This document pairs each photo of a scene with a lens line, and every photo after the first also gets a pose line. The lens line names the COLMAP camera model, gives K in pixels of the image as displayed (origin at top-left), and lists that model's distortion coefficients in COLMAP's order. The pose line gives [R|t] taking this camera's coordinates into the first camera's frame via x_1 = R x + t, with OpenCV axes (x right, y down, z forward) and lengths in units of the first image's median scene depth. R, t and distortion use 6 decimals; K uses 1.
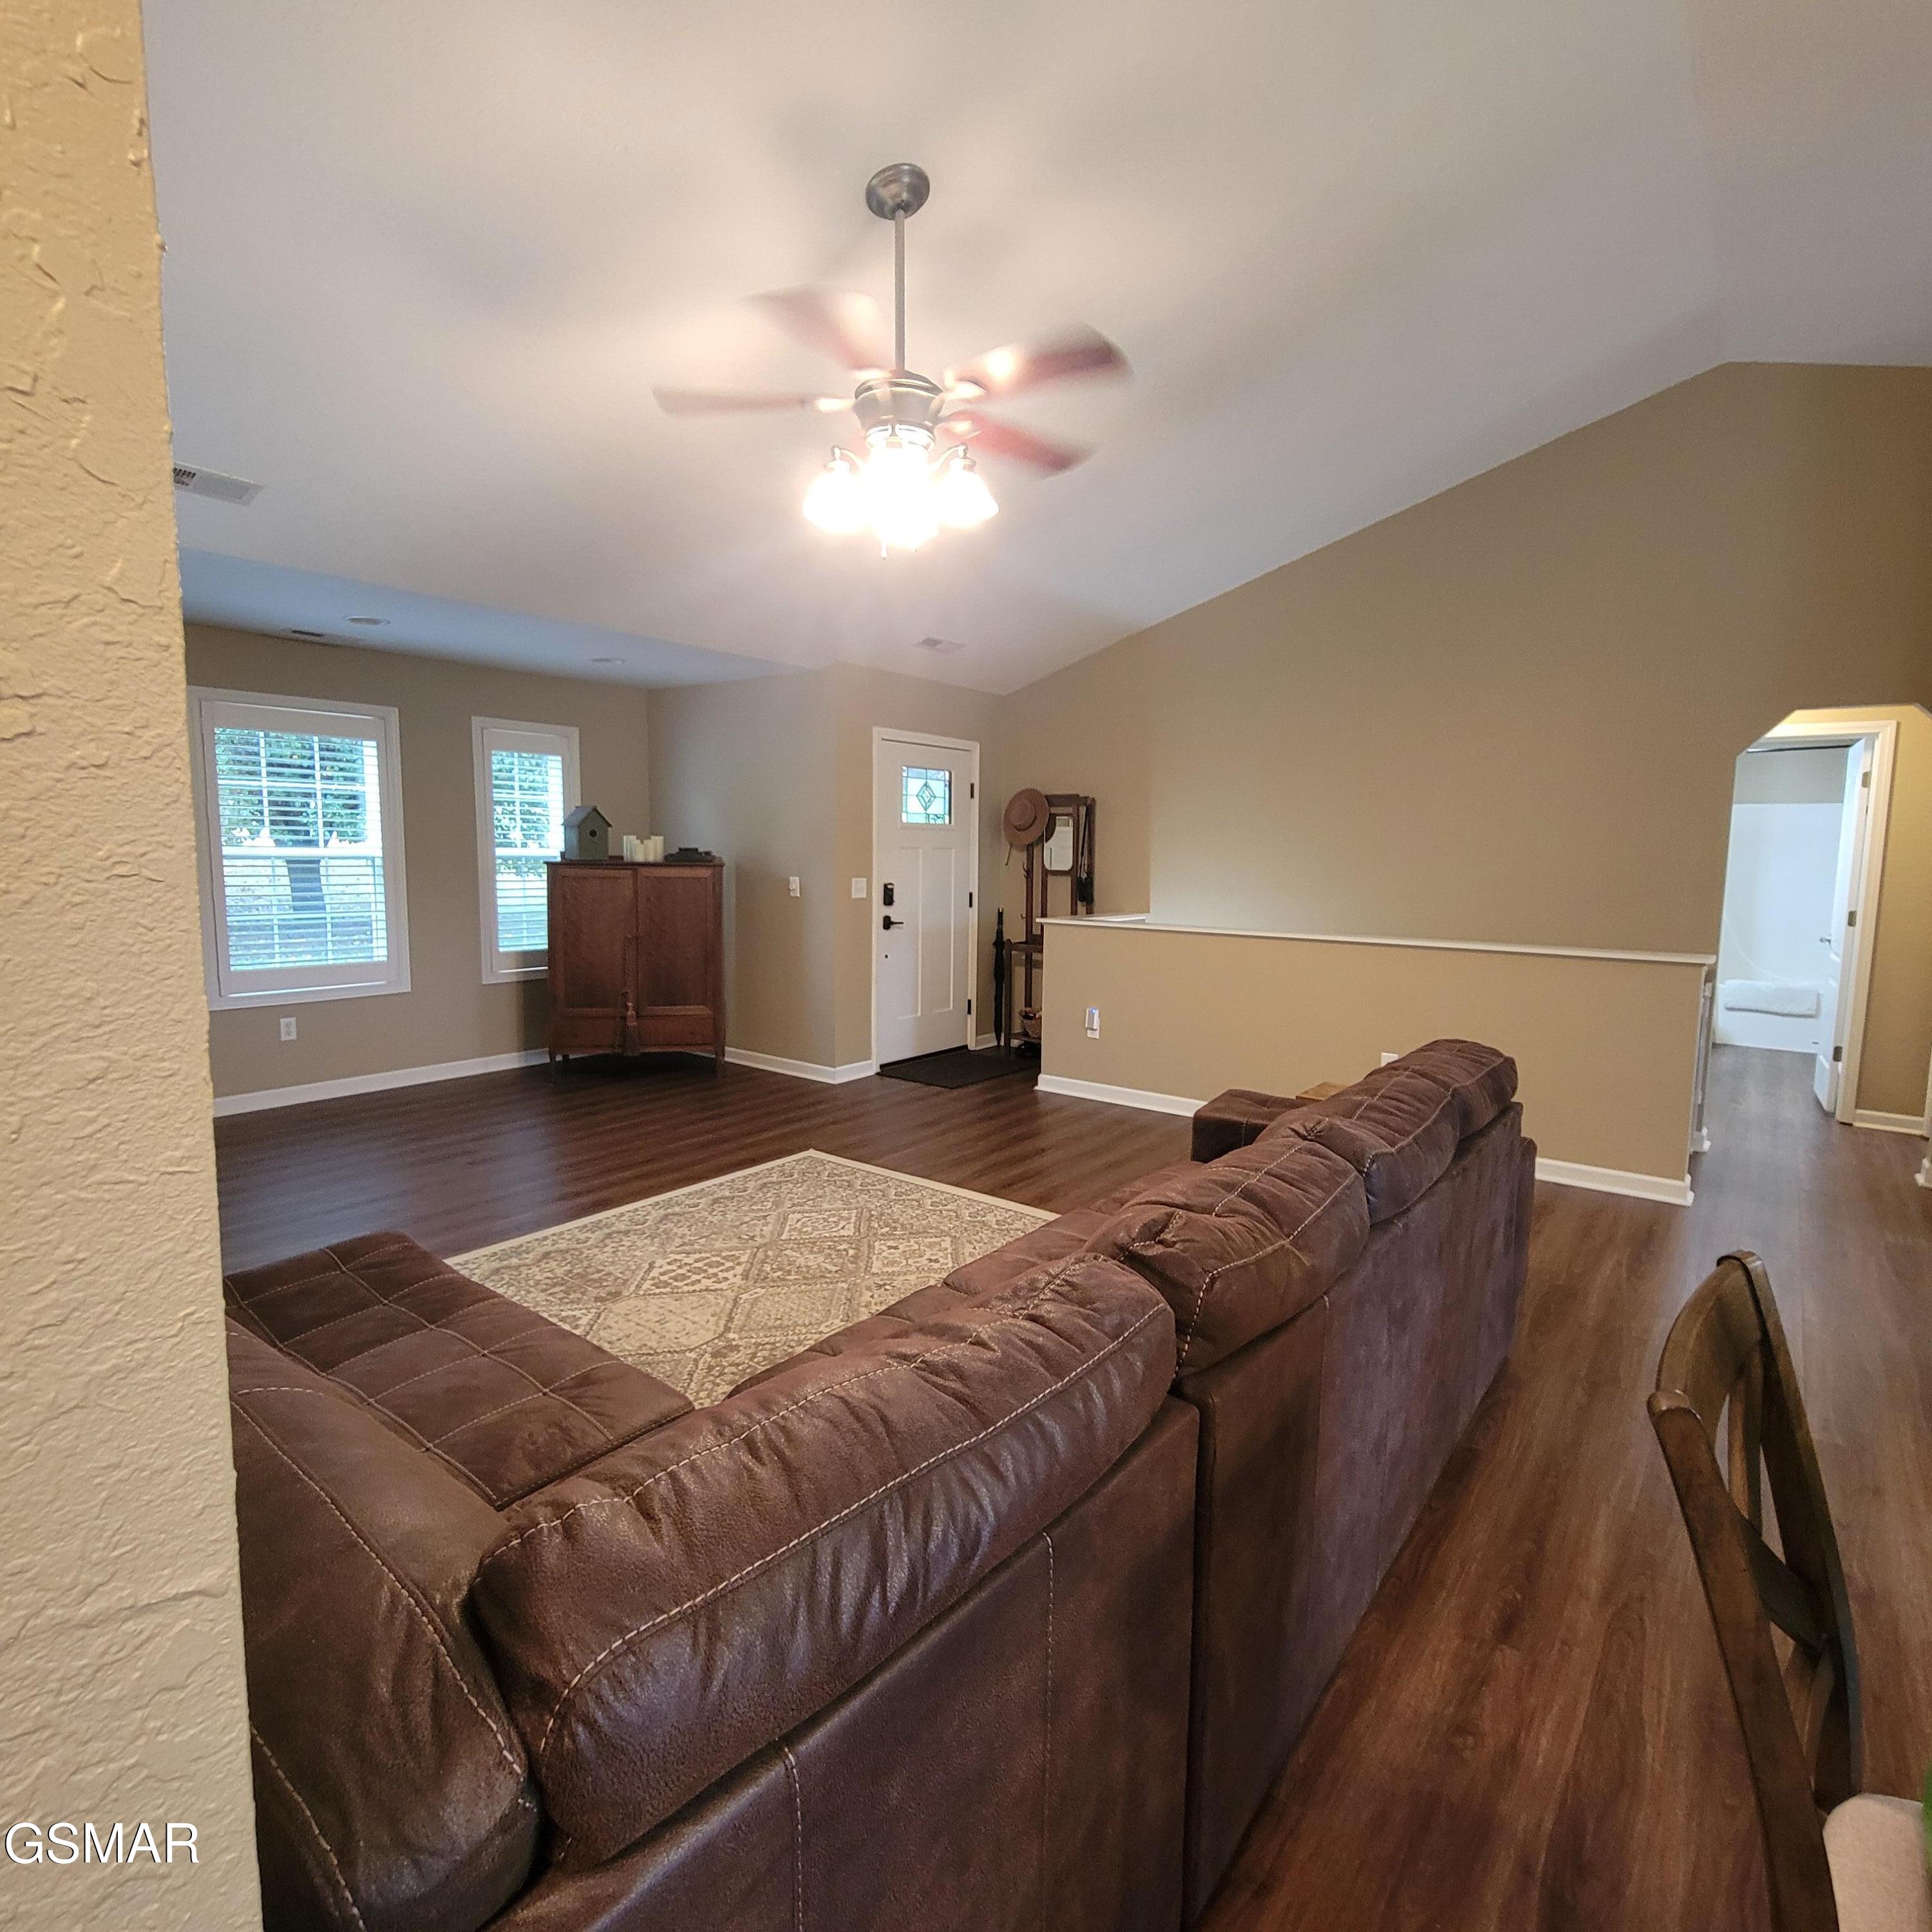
lens RADIAL K [[1061.1, 0, 971.5], [0, 1061.1, 966.7], [0, 0, 1]] dist [-0.004940, 0.001169]
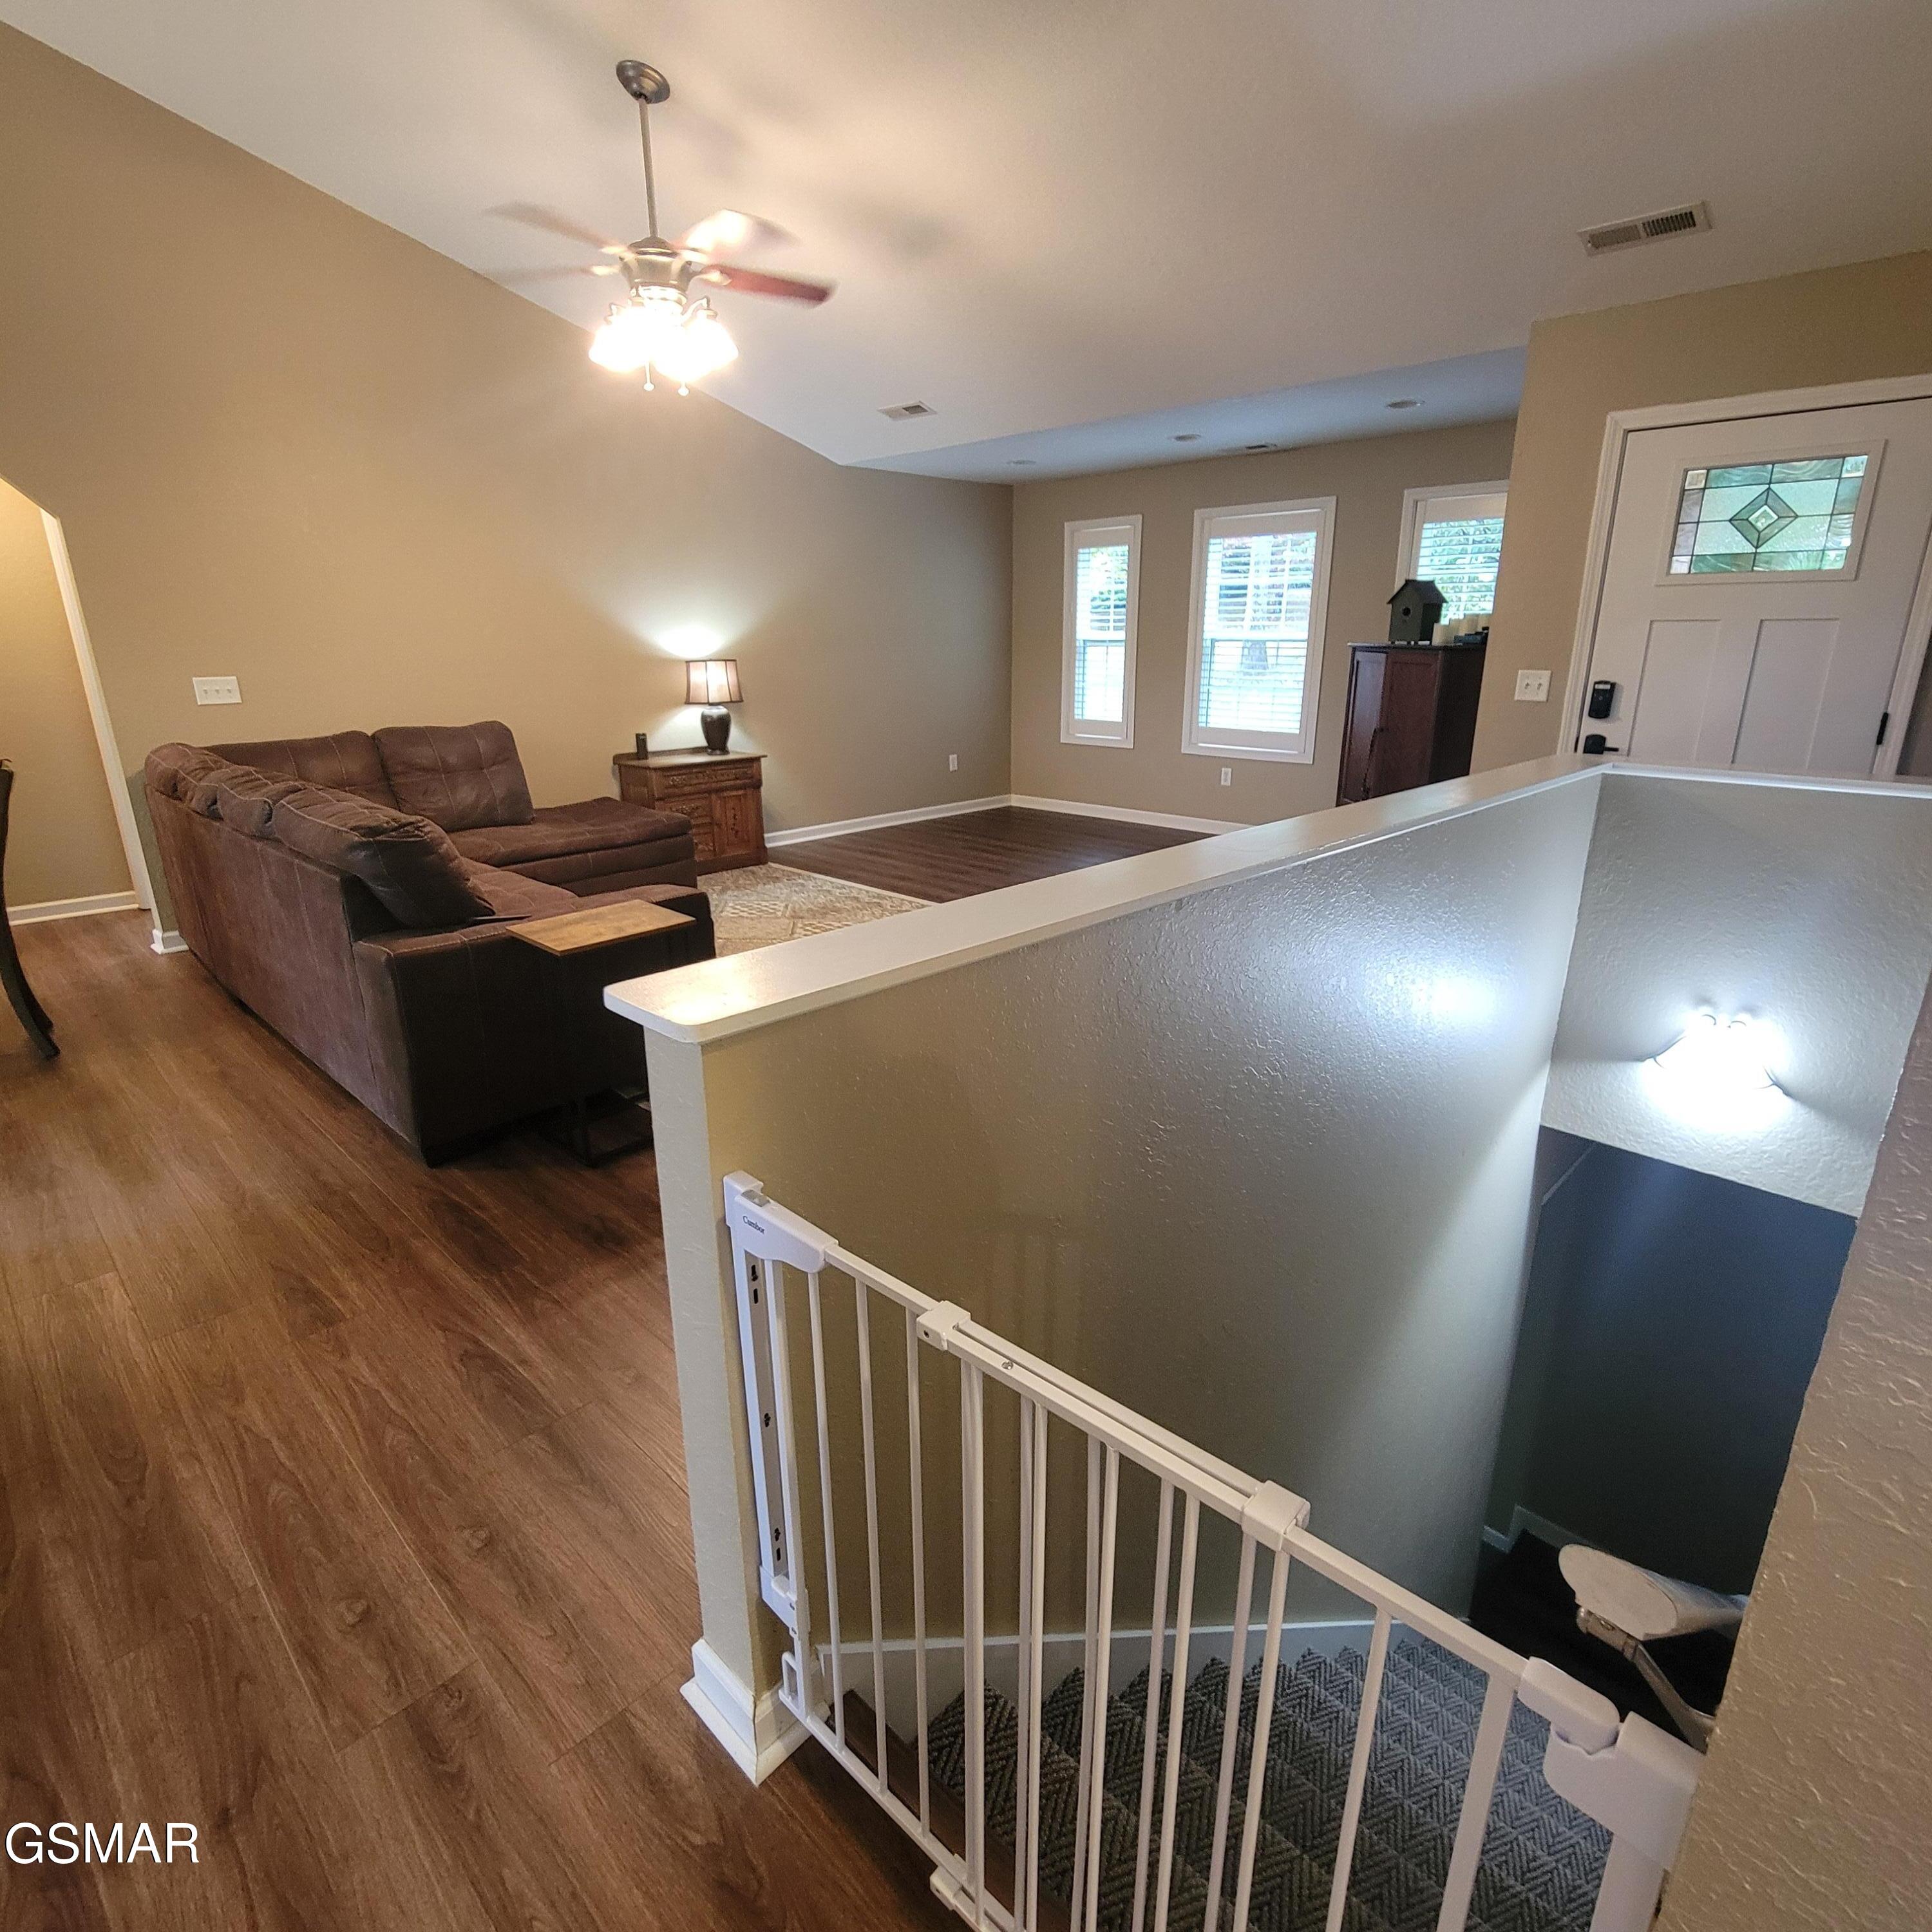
lens RADIAL K [[1061.1, 0, 971.5], [0, 1061.1, 966.7], [0, 0, 1]] dist [-0.004940, 0.001169]
pose [[-0.117284, 0.287021, -0.950717, 0.693835], [-0.110448, 0.947616, 0.299709, -0.075881], [0.986938, 0.140156, -0.079439, 0.824345]]
